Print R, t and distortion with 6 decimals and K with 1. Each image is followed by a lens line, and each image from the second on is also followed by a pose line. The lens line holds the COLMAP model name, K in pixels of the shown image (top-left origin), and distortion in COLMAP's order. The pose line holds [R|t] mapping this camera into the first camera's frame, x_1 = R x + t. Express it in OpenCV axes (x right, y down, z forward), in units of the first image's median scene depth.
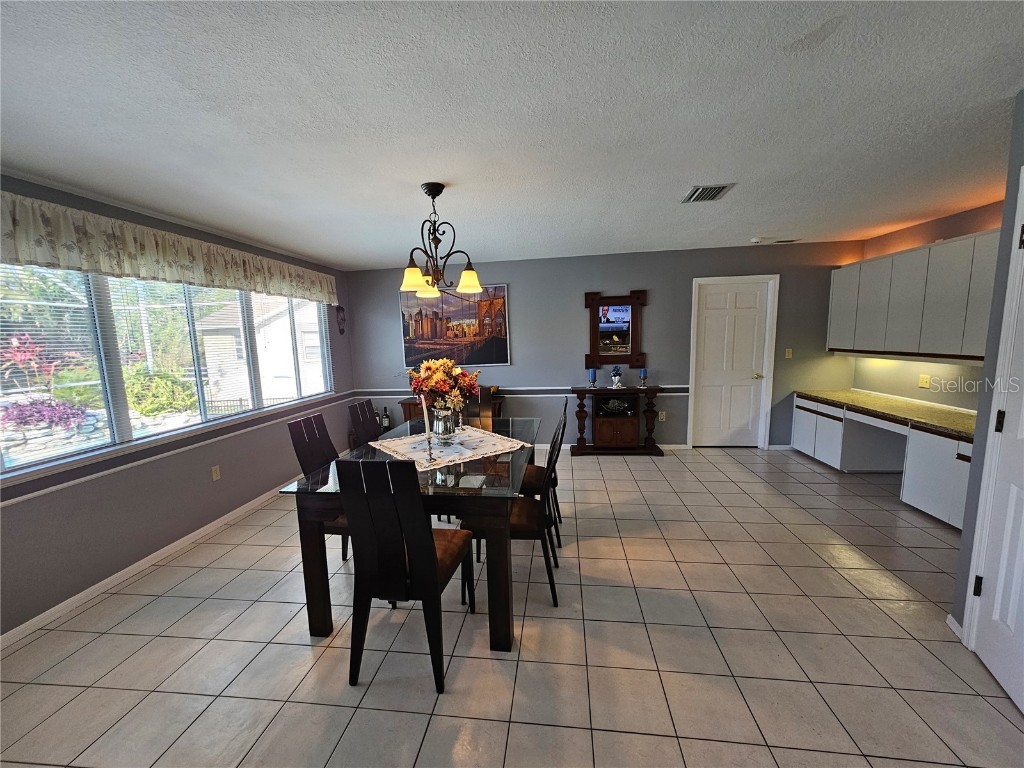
lens RADIAL K [[421.9, 0, 506.2], [0, 421.9, 397.8], [0, 0, 1]] dist [-0.000841, -0.000178]
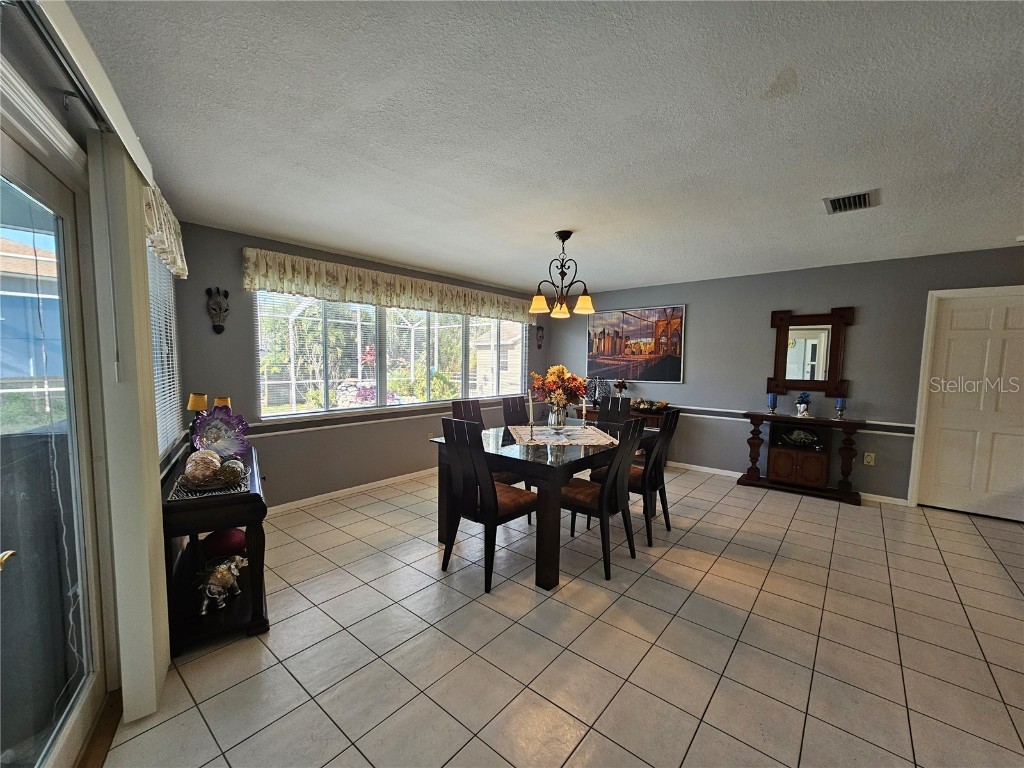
lens RADIAL K [[419.9, 0, 509.5], [0, 419.9, 397.2], [0, 0, 1]] dist [-0.001325, -0.000230]
pose [[0.842336, 0.089657, -0.531443, 0.207192], [-0.116291, 0.993073, -0.016785, 0.020913], [0.526257, 0.075940, 0.846928, -0.071332]]
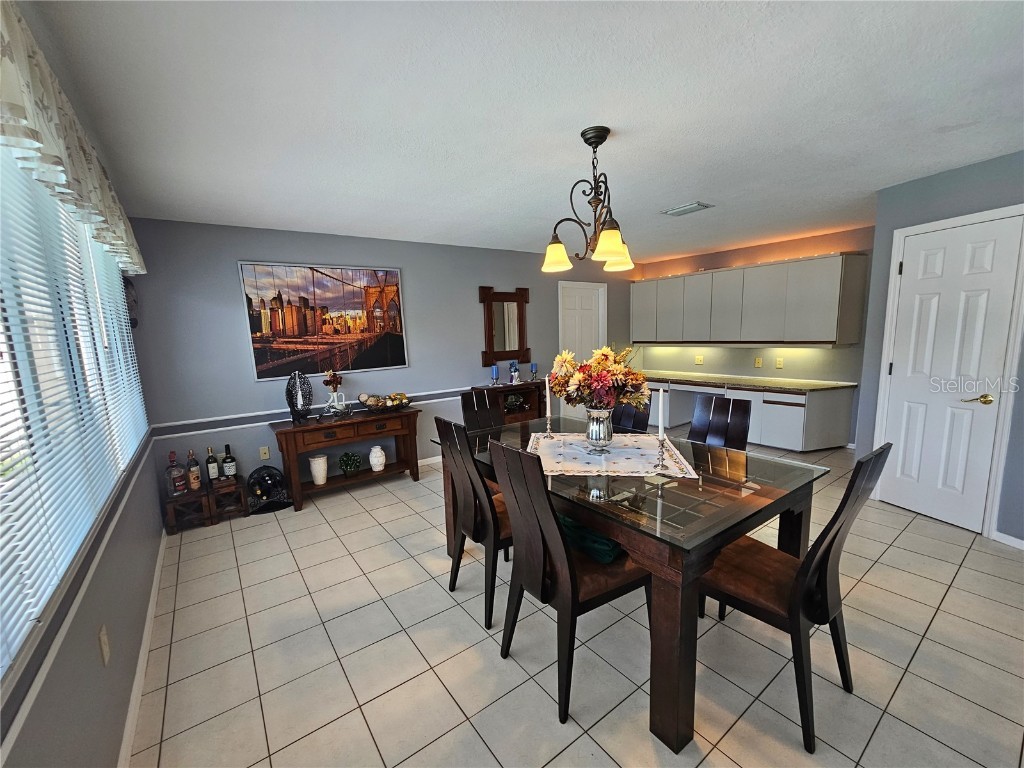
lens RADIAL K [[419.9, 0, 509.5], [0, 419.9, 397.2], [0, 0, 1]] dist [-0.001325, -0.000230]
pose [[0.723985, -0.101882, 0.682250, -0.435834], [0.113898, 0.993113, 0.027438, -0.019768], [-0.680347, 0.057842, 0.730604, 0.278017]]
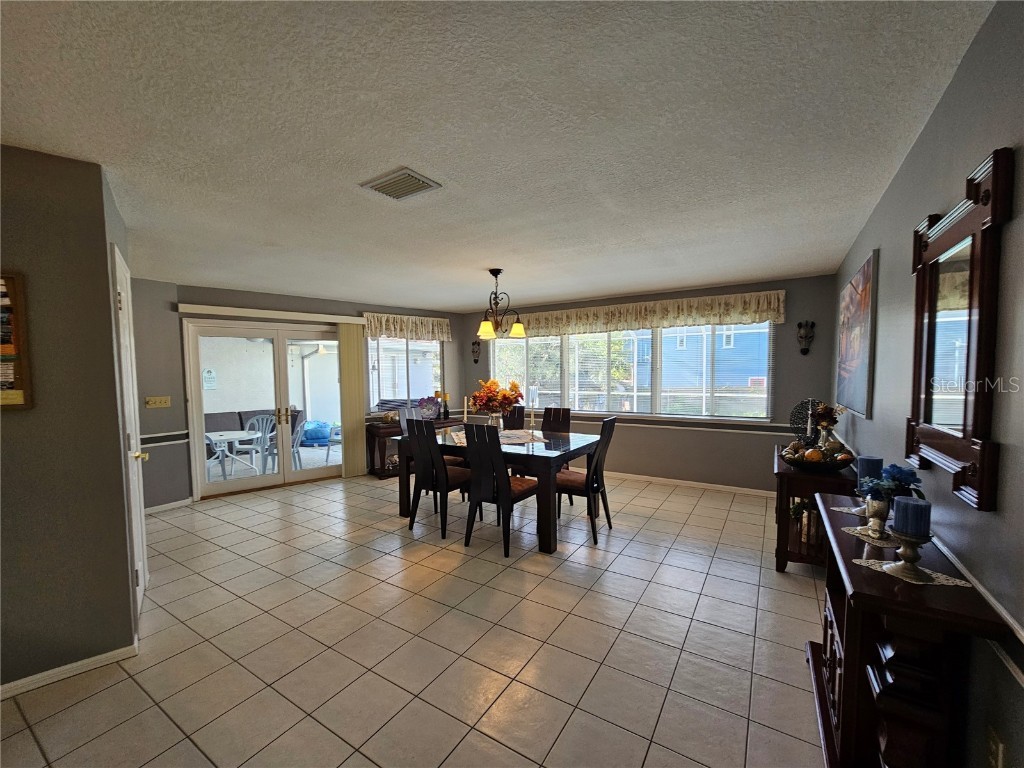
lens RADIAL K [[419.7, 0, 510.7], [0, 419.7, 396.7], [0, 0, 1]] dist [-0.002205, 0.000049]
pose [[-0.420052, 0.085443, -0.903469, 0.626001], [-0.109147, 0.983574, 0.143764, -0.132011], [0.900912, 0.158999, -0.403827, 0.870148]]
